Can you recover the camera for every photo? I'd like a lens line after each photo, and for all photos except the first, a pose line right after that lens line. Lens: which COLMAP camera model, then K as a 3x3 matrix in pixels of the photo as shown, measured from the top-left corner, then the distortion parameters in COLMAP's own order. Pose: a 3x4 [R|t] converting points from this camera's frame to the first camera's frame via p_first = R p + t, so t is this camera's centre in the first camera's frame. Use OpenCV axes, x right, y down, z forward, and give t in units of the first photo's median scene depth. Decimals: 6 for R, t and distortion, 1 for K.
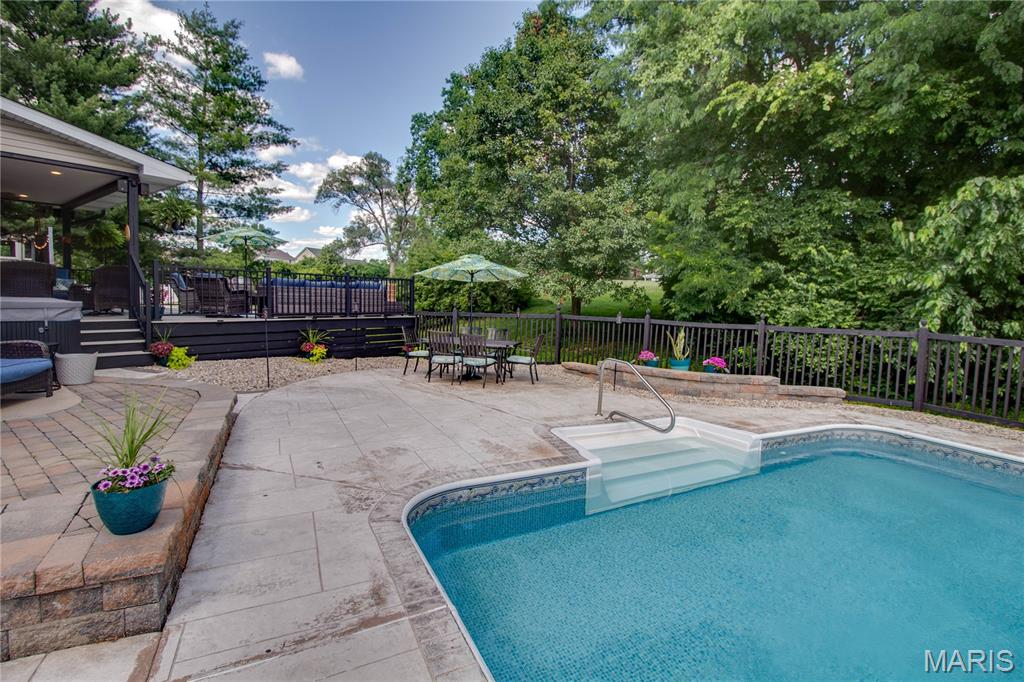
lens RADIAL K [[483.0, 0, 517.8], [0, 483.0, 321.6], [0, 0, 1]] dist [0.000199, -0.009616]
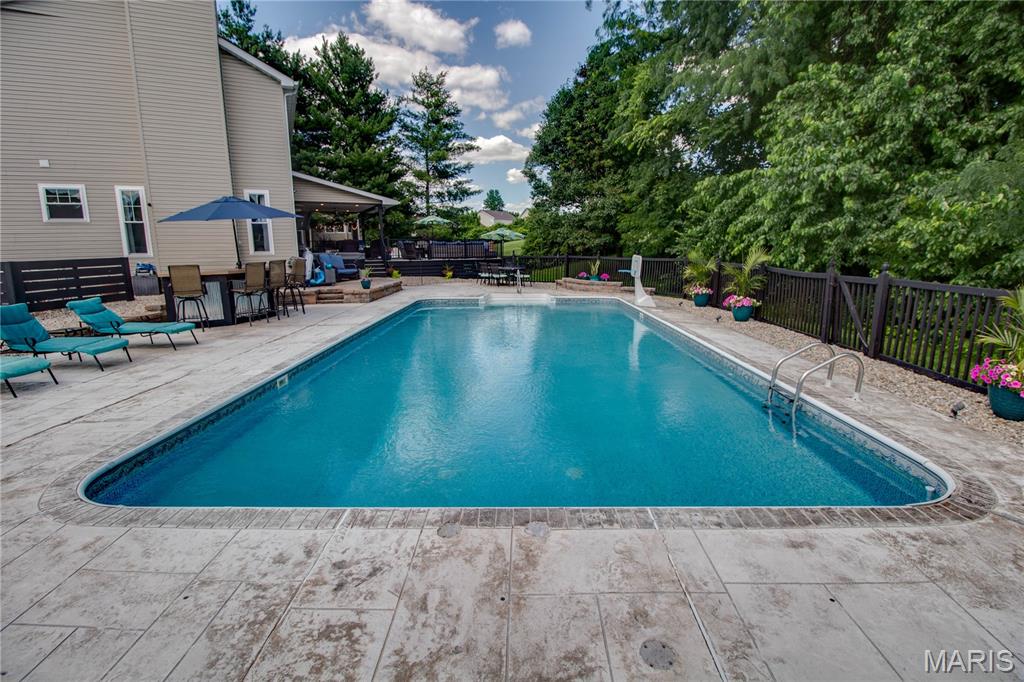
lens RADIAL K [[483.4, 0, 519.5], [0, 483.4, 328.9], [0, 0, 1]] dist [-0.000019, -0.011410]
pose [[0.893494, 0.043540, -0.446959, 0.404904], [0.007494, 0.993705, 0.111781, 0.029847], [0.449012, -0.103225, 0.887543, -0.396639]]
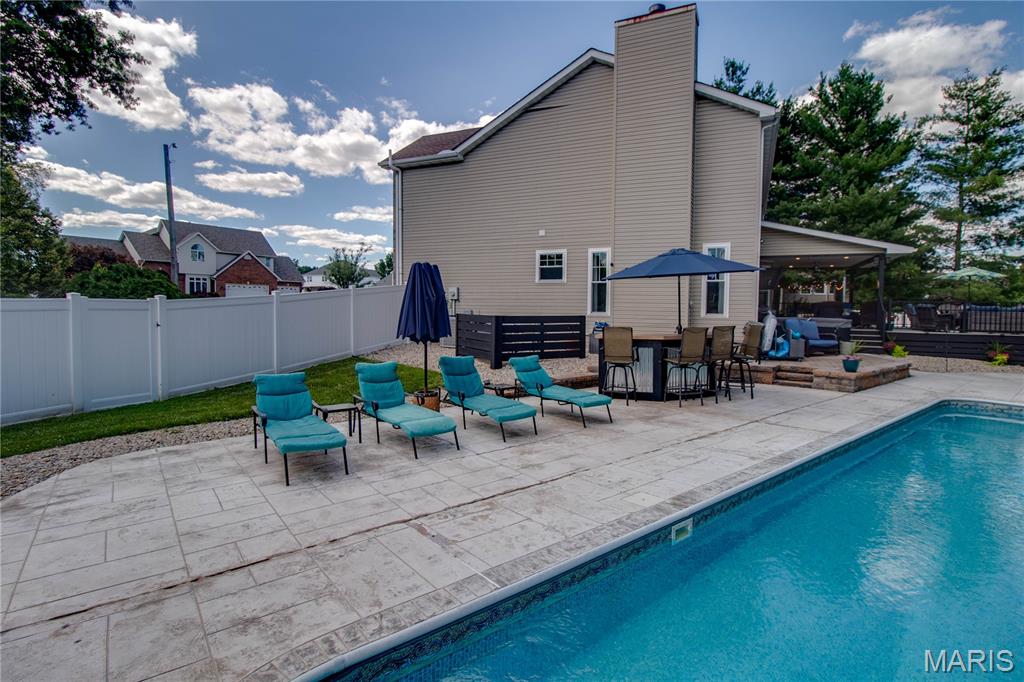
lens RADIAL K [[501.9, 0, 515.0], [0, 501.9, 326.9], [0, 0, 1]] dist [0.002433, -0.017271]
pose [[0.211308, 0.016260, -0.977284, 0.307963], [-0.058559, 0.998276, 0.003947, 0.022193], [0.975664, 0.056395, 0.211896, -0.303416]]
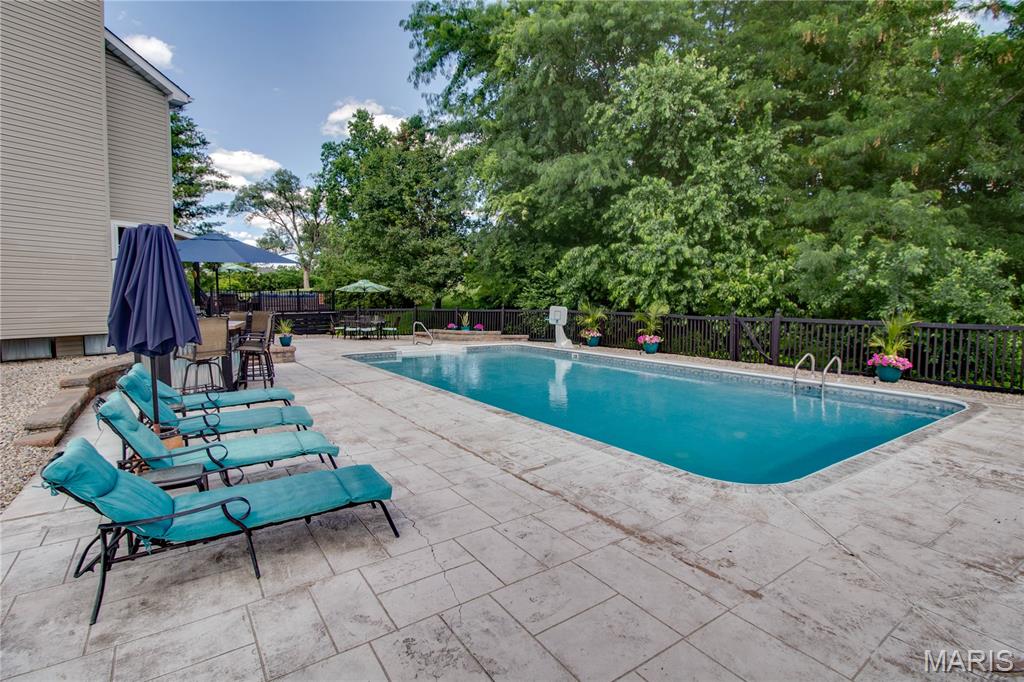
lens RADIAL K [[498.5, 0, 509.3], [0, 498.5, 326.0], [0, 0, 1]] dist [0.000879, -0.013922]
pose [[0.989406, -0.034857, 0.140930, 0.090861], [0.034437, 0.999392, 0.005415, 0.029854], [-0.141033, -0.000505, 0.990005, -0.514037]]
